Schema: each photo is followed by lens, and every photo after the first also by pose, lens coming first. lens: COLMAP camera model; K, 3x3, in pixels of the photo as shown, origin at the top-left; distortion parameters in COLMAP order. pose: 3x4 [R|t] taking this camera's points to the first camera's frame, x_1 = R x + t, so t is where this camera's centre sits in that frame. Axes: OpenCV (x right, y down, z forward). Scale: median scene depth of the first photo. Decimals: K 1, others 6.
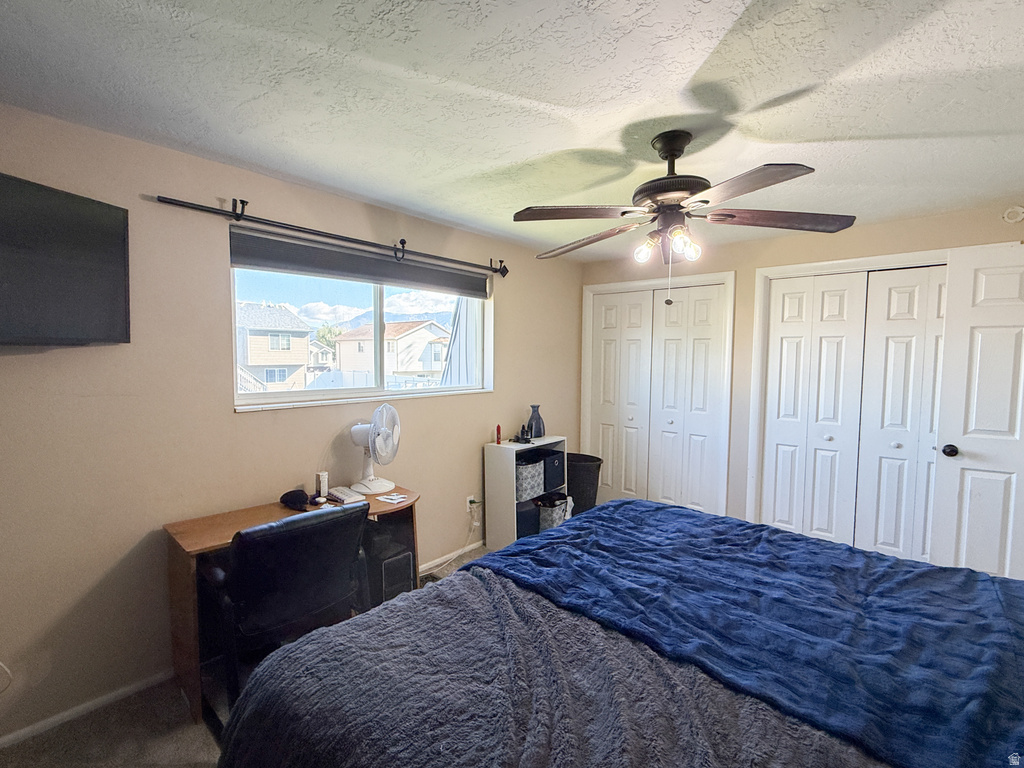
lens RADIAL K [[472.8, 0, 511.7], [0, 472.8, 385.7], [0, 0, 1]] dist [-0.001884, 0.000076]
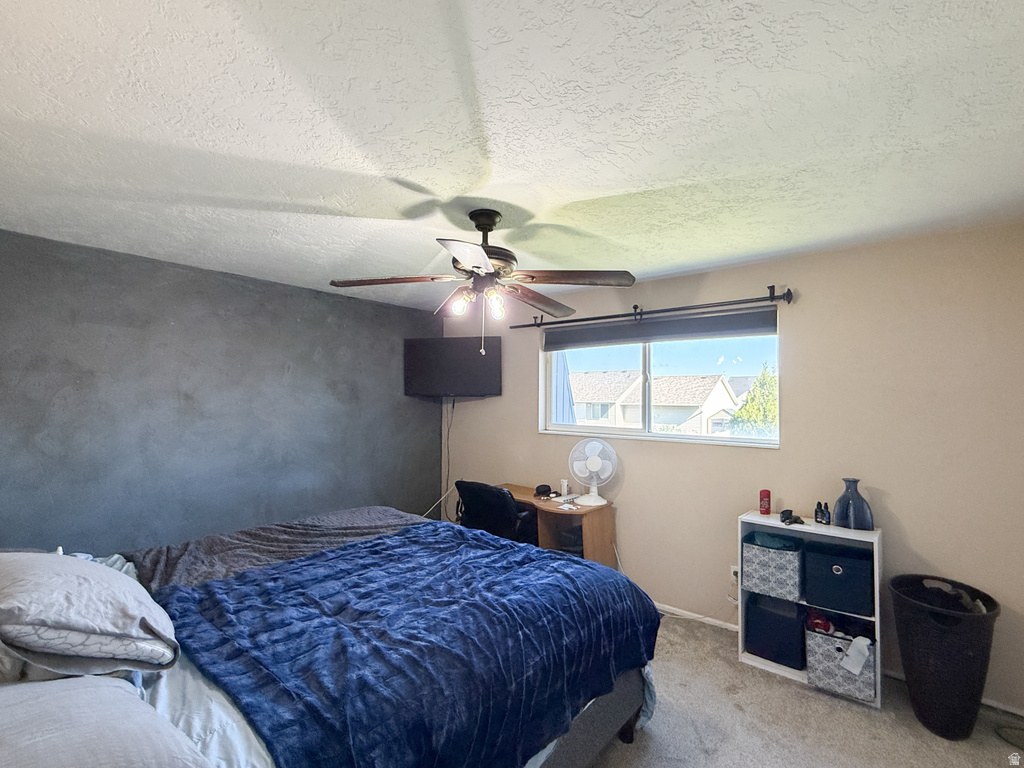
lens RADIAL K [[472.8, 0, 511.7], [0, 472.8, 385.7], [0, 0, 1]] dist [-0.001884, 0.000076]
pose [[0.028819, -0.036850, -0.998905, 0.906554], [-0.074672, 0.996449, -0.038914, -0.034228], [0.996792, 0.075711, 0.025965, 0.642691]]
